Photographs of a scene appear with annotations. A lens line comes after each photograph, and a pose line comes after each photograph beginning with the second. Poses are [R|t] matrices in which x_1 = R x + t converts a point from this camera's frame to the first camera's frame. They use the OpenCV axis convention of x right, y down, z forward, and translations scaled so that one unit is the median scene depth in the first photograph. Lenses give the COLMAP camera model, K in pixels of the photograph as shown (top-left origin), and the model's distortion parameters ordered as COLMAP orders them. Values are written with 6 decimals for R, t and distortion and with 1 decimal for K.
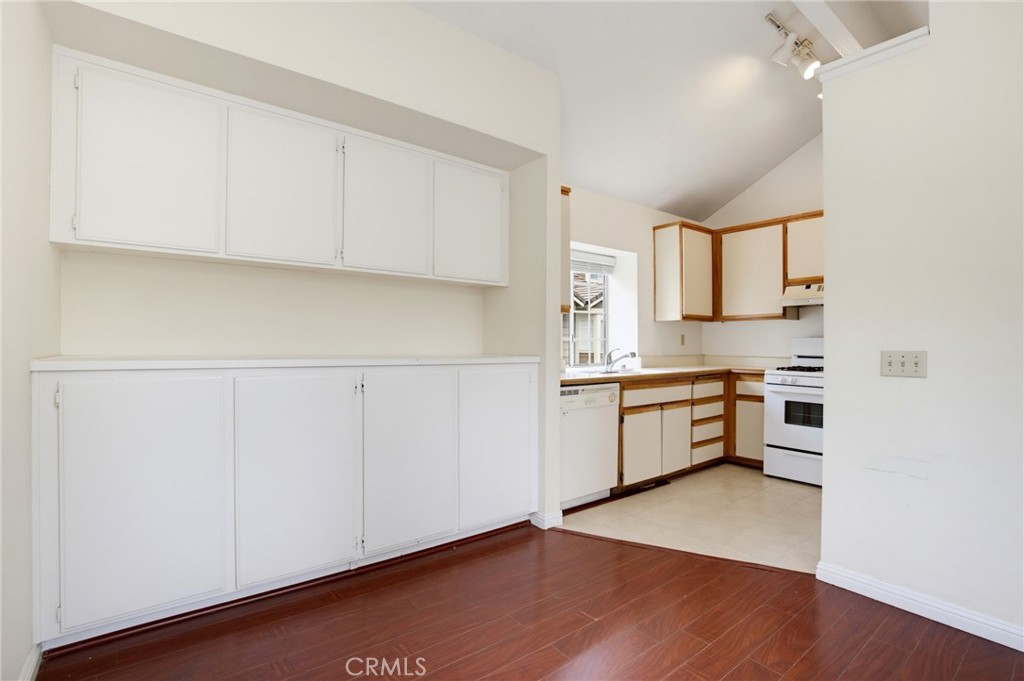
lens RADIAL K [[471.5, 0, 515.4], [0, 471.5, 343.0], [0, 0, 1]] dist [-0.023455, 0.000247]
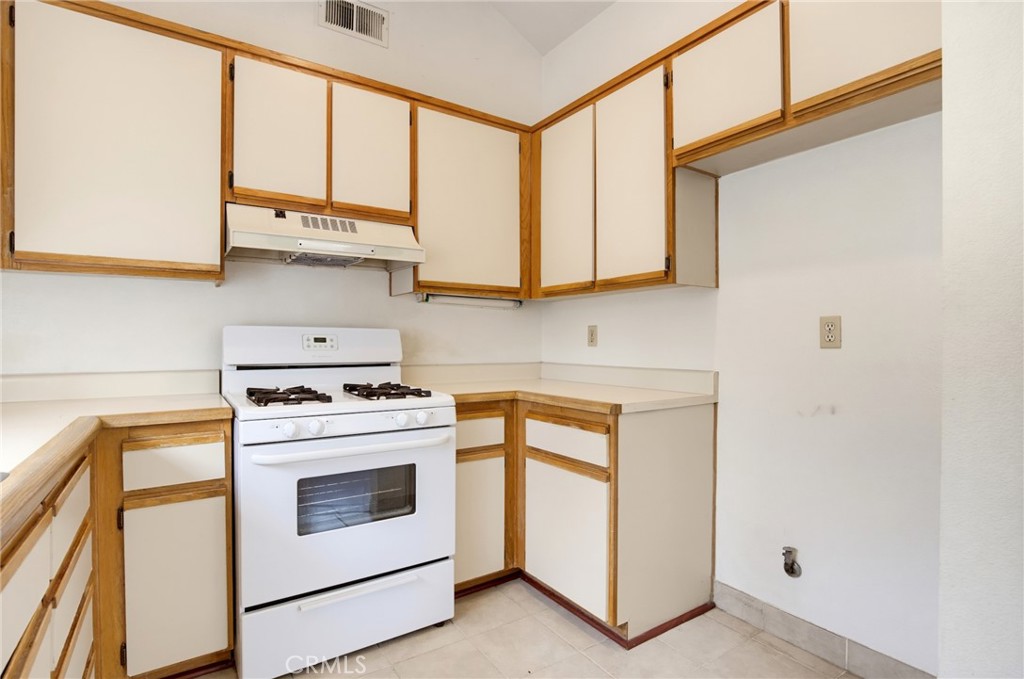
lens RADIAL K [[503.6, 0, 513.7], [0, 503.6, 344.1], [0, 0, 1]] dist [-0.025169, 0.000128]
pose [[0.072783, -0.007080, 0.997323, 0.148455], [0.003053, 0.999972, 0.006876, 0.004177], [-0.997343, 0.002544, 0.072802, 0.709799]]
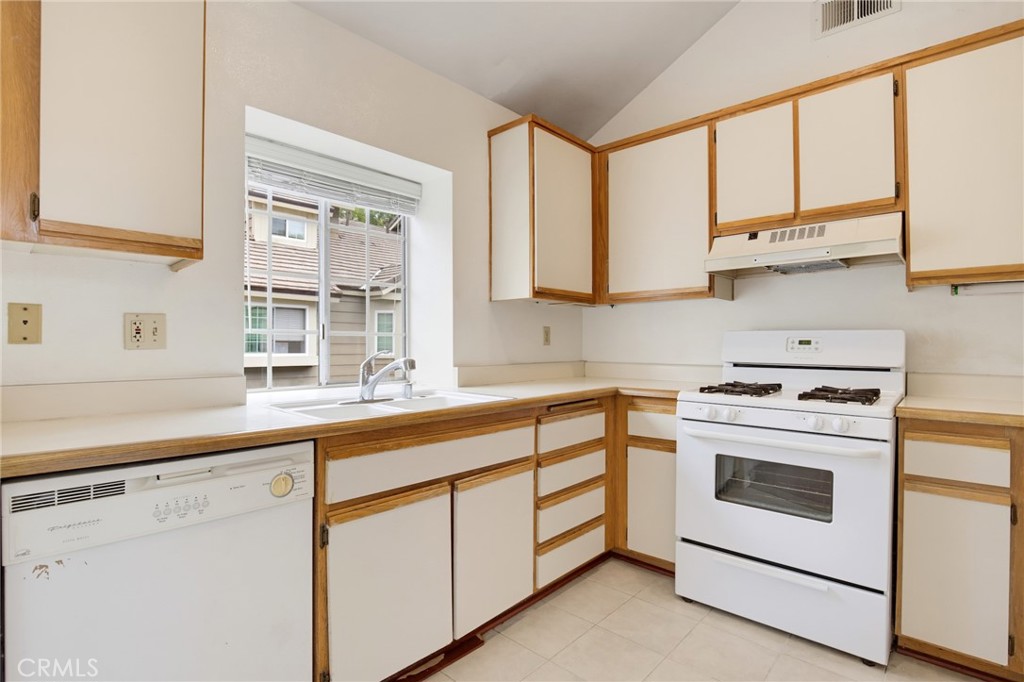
lens RADIAL K [[495.1, 0, 509.7], [0, 495.1, 343.7], [0, 0, 1]] dist [-0.025076, 0.000384]
pose [[0.987519, 0.000604, 0.157500, 0.249337], [-0.000157, 0.999996, -0.002850, 0.005806], [-0.157501, 0.002789, 0.987515, 0.464860]]
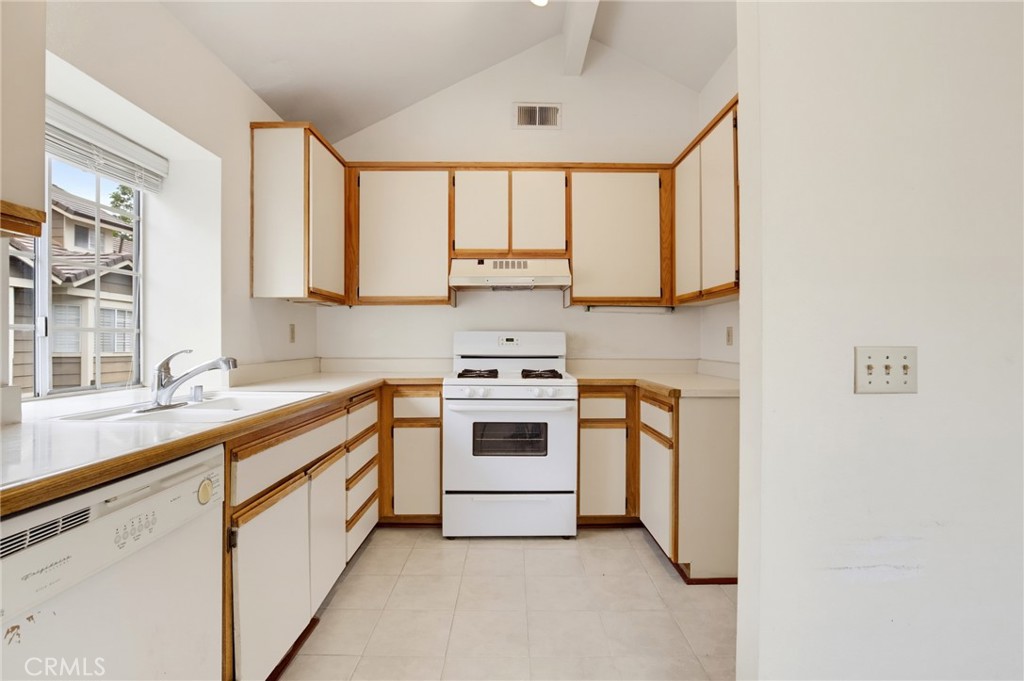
lens RADIAL K [[485.5, 0, 512.0], [0, 485.5, 340.5], [0, 0, 1]] dist [-0.024930, 0.000060]
pose [[0.616452, -0.001041, 0.787392, 0.051532], [0.003020, 0.999995, -0.001042, 0.004509], [-0.787387, 0.003020, 0.616452, 0.471298]]
